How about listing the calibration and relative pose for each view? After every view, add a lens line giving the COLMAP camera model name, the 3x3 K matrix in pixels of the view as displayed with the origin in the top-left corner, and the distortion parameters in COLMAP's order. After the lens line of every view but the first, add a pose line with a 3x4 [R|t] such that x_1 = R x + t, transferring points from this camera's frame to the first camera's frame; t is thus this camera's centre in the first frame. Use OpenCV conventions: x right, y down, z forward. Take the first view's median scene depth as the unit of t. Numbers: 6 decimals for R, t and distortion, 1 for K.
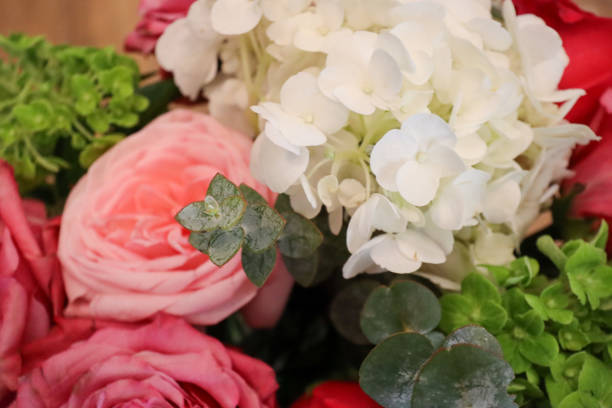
lens RADIAL K [[545.4, 0, 322.2], [0, 545.4, 195.4], [0, 0, 1]] dist [0.000912, -0.001591]
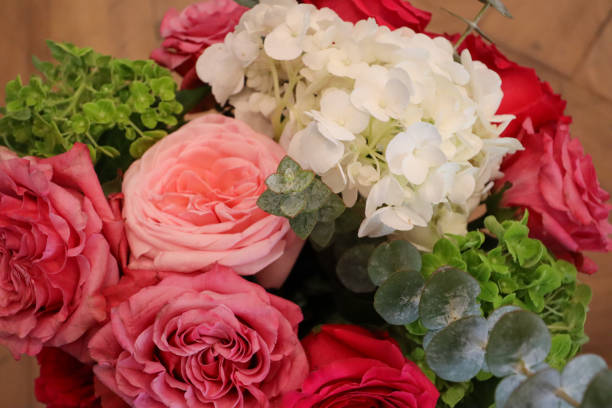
lens RADIAL K [[545.4, 0, 322.2], [0, 545.4, 195.4], [0, 0, 1]] dist [0.000912, -0.001591]
pose [[0.986478, 0.033904, 0.160348, -0.253896], [-0.027217, 0.998673, -0.043714, 0.098253], [-0.161617, 0.038759, 0.986092, -0.342212]]
